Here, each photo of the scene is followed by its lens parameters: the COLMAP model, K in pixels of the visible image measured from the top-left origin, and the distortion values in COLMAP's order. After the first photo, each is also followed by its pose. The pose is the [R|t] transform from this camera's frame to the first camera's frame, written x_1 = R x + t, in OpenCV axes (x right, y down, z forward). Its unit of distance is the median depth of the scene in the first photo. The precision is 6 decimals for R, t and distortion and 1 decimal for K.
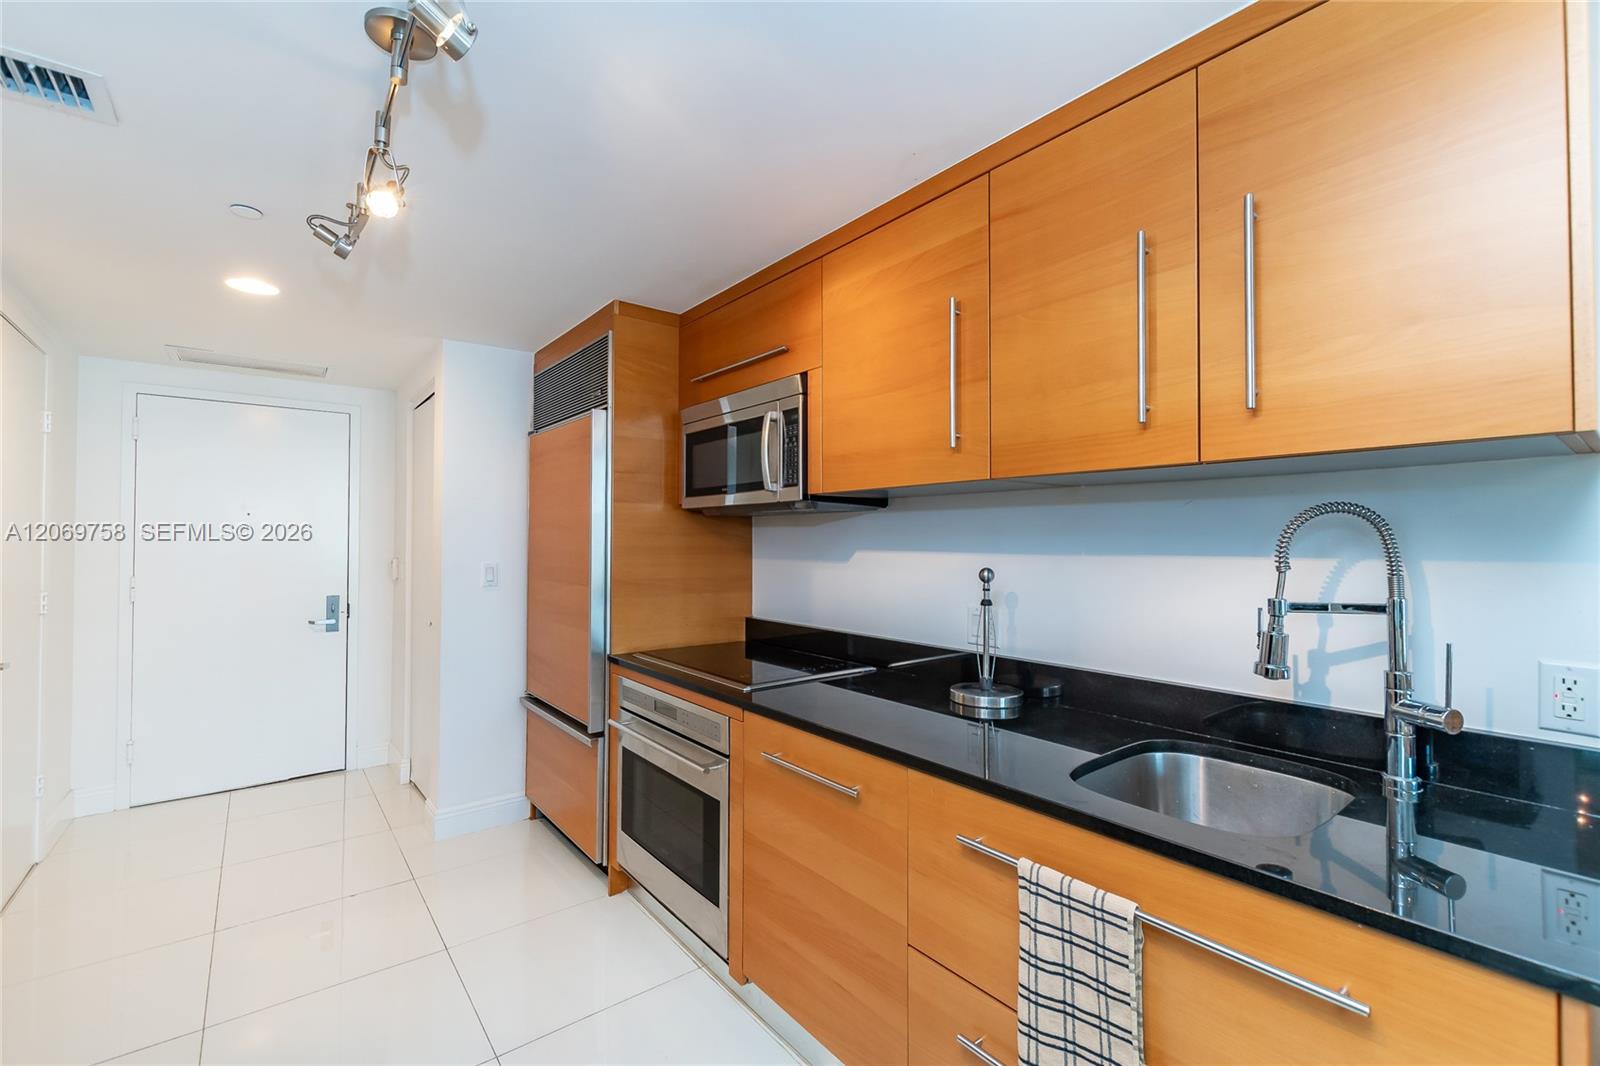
lens RADIAL K [[701.9, 0, 793.7], [0, 701.9, 537.9], [0, 0, 1]] dist [0.011842, -0.004756]
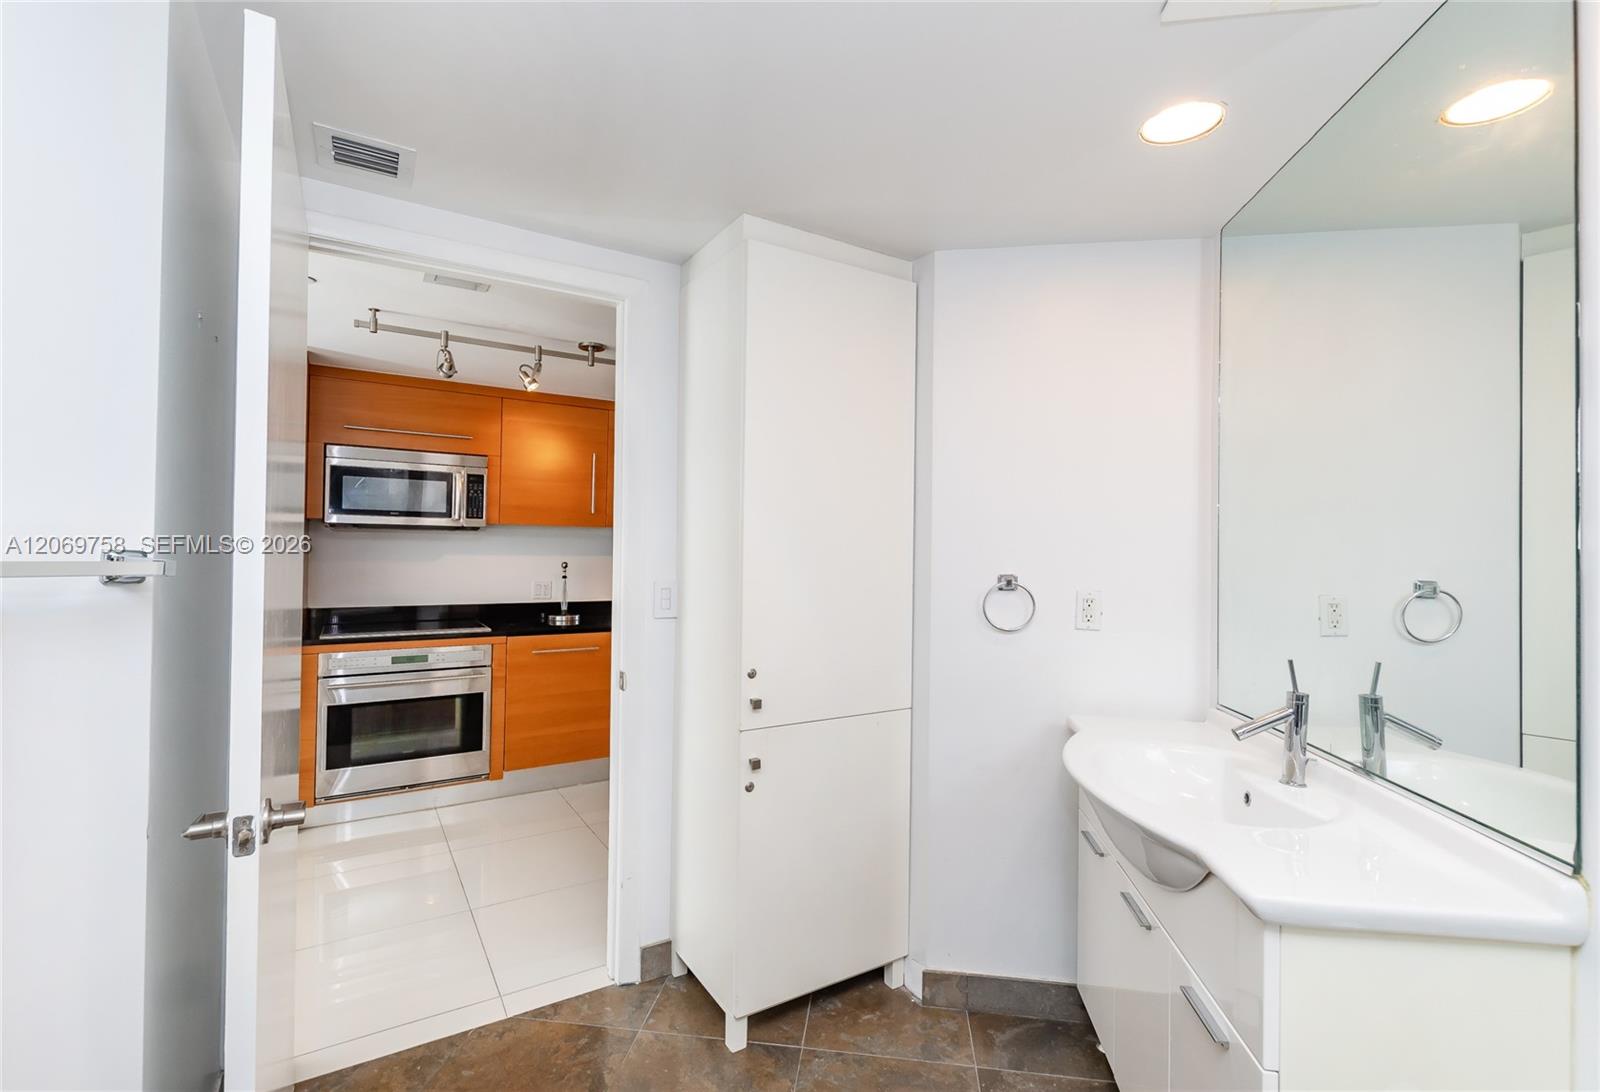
lens RADIAL K [[714.5, 0, 800.7], [0, 714.5, 540.8], [0, 0, 1]] dist [0.001677, 0.000080]
pose [[0.085421, 0.015342, 0.996227, -1.932009], [-0.016314, 0.999769, -0.013998, -0.006149], [-0.996211, -0.015057, 0.085652, 0.033369]]
